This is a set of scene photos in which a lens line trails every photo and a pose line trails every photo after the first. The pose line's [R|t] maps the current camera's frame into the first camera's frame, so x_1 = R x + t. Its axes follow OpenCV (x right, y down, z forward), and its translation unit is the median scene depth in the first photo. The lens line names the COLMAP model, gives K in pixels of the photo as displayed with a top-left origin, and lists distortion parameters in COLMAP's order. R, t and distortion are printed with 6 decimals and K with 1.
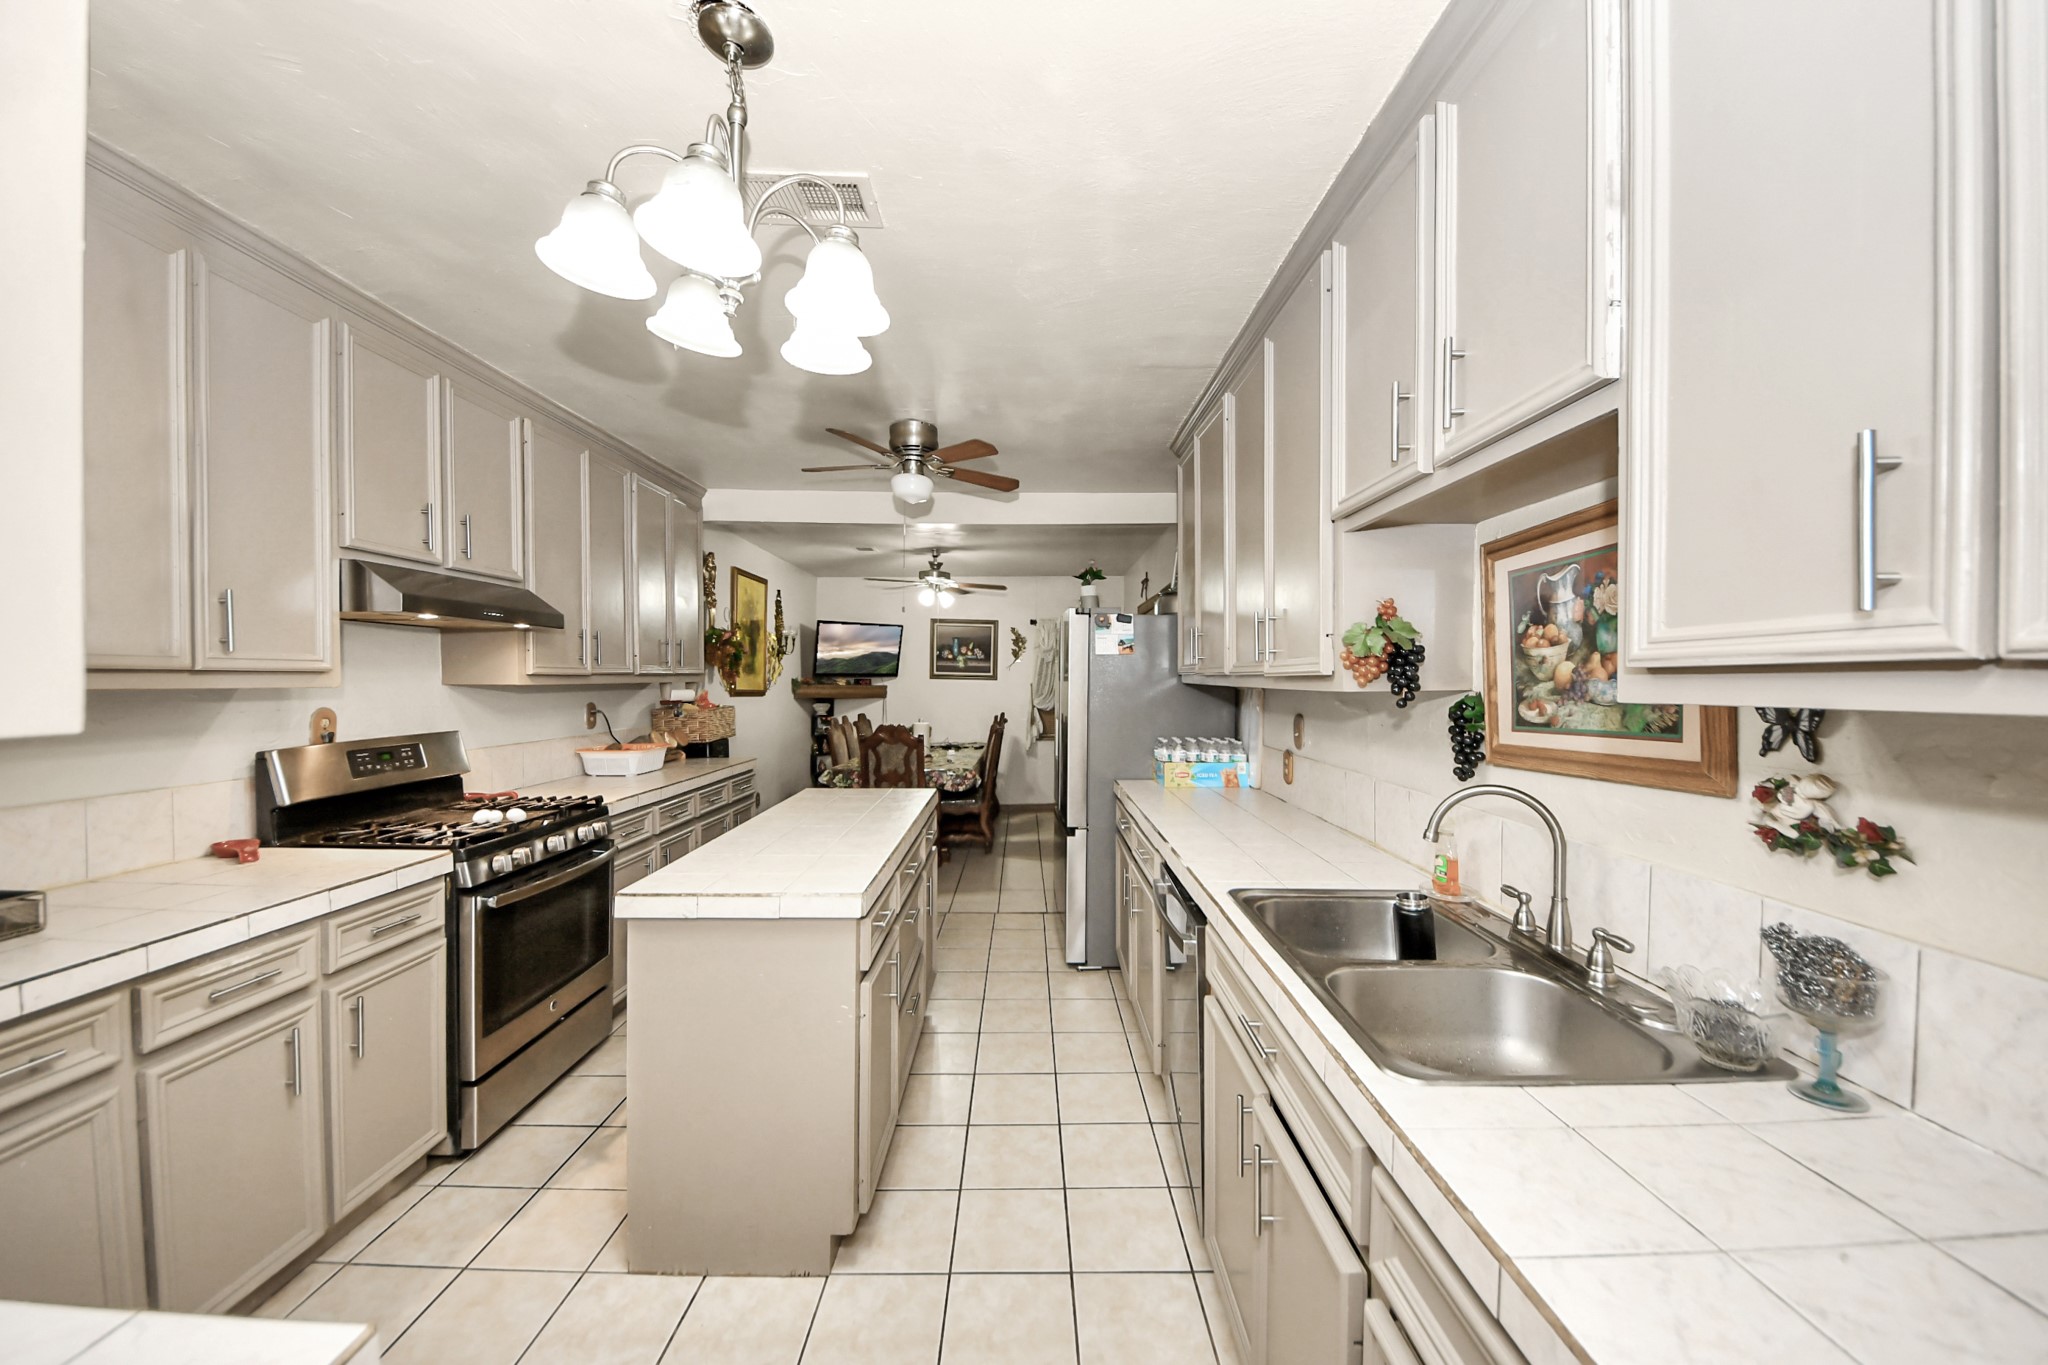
lens RADIAL K [[745.5, 0, 1016.5], [0, 745.5, 697.4], [0, 0, 1]] dist [-0.001083, -0.005523]
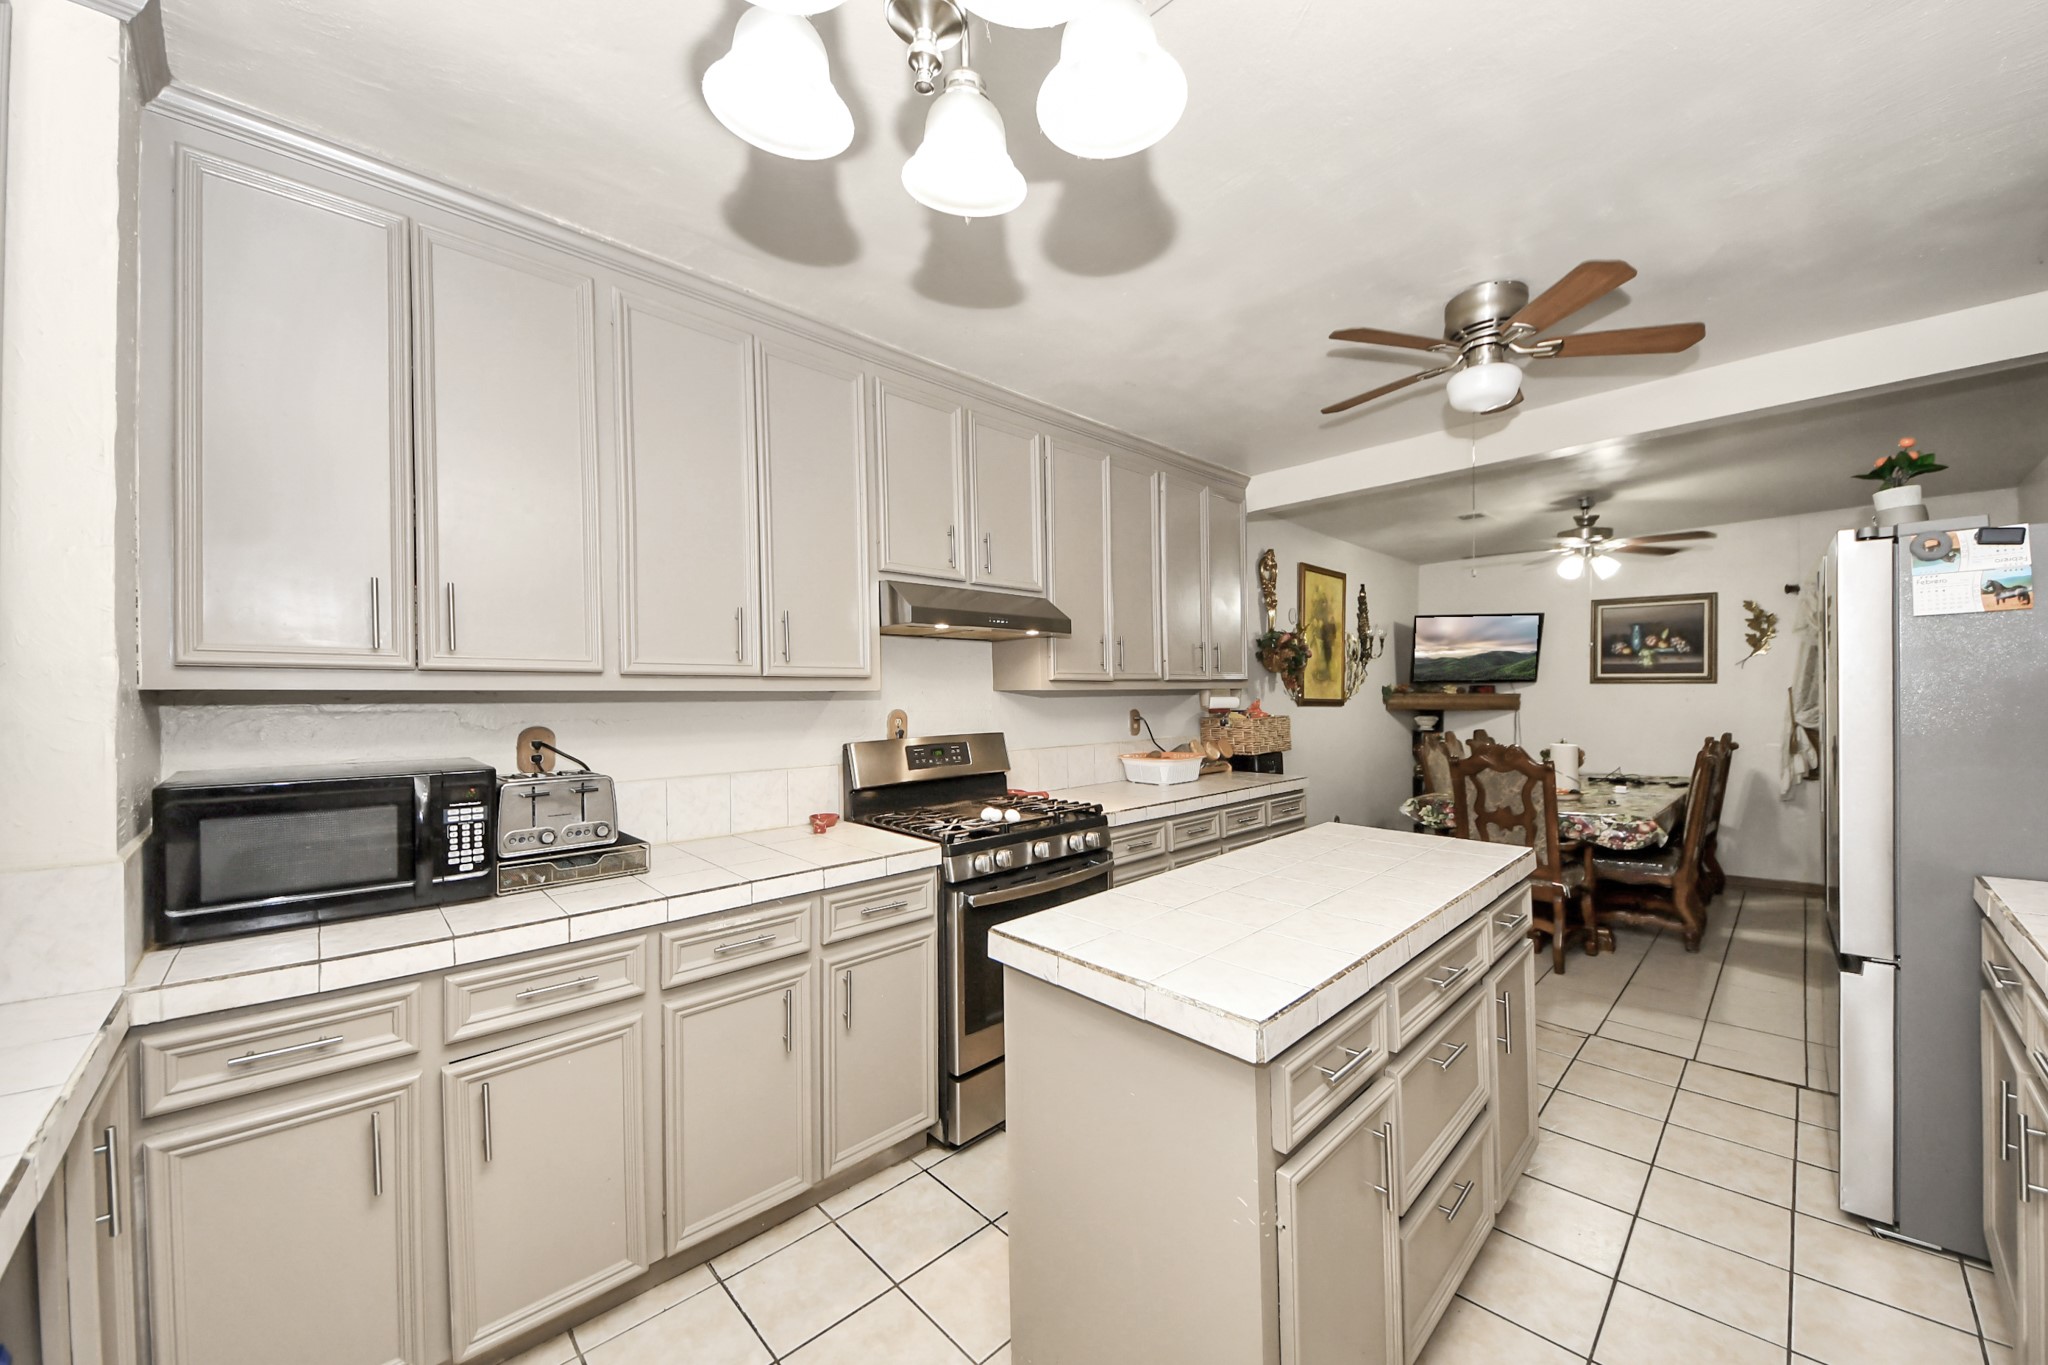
lens RADIAL K [[745.5, 0, 1005.2], [0, 745.5, 686.2], [0, 0, 1]] dist [-0.001083, -0.005523]
pose [[0.685937, -0.018138, -0.727435, 0.045184], [-0.006504, 0.999497, -0.031054, 0.009190], [0.727632, 0.026032, 0.685474, 0.228180]]
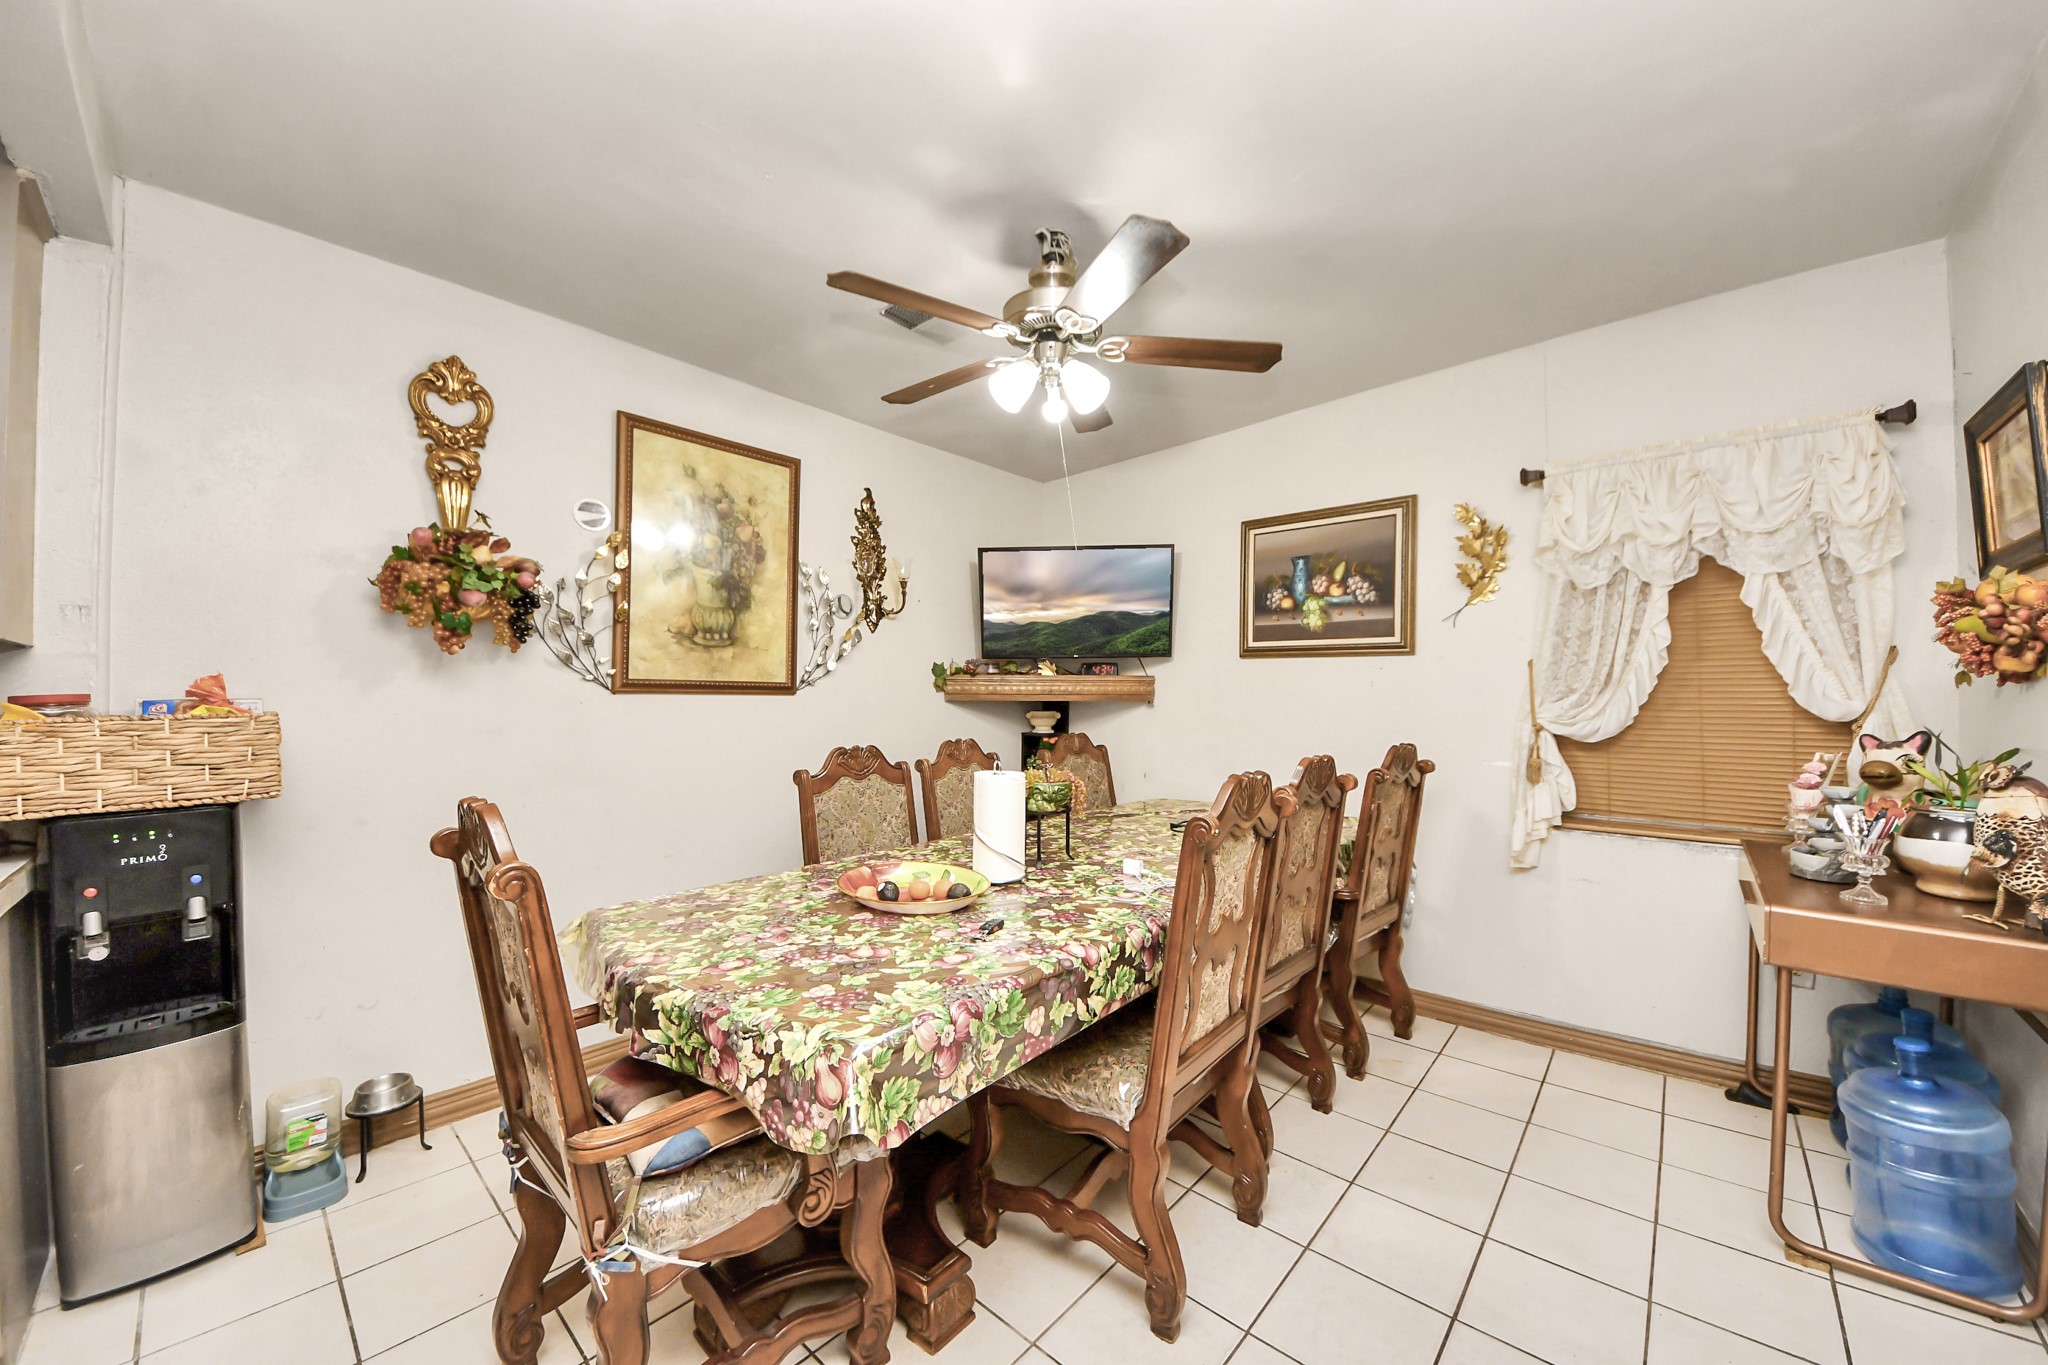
lens RADIAL K [[713.6, 0, 986.8], [0, 713.6, 689.8], [0, 0, 1]] dist [0.009293, -0.000084]
pose [[0.731670, -0.009180, -0.681597, 0.149041], [-0.007061, 0.999754, -0.021045, 0.008549], [0.681622, 0.020211, 0.731425, 1.425445]]
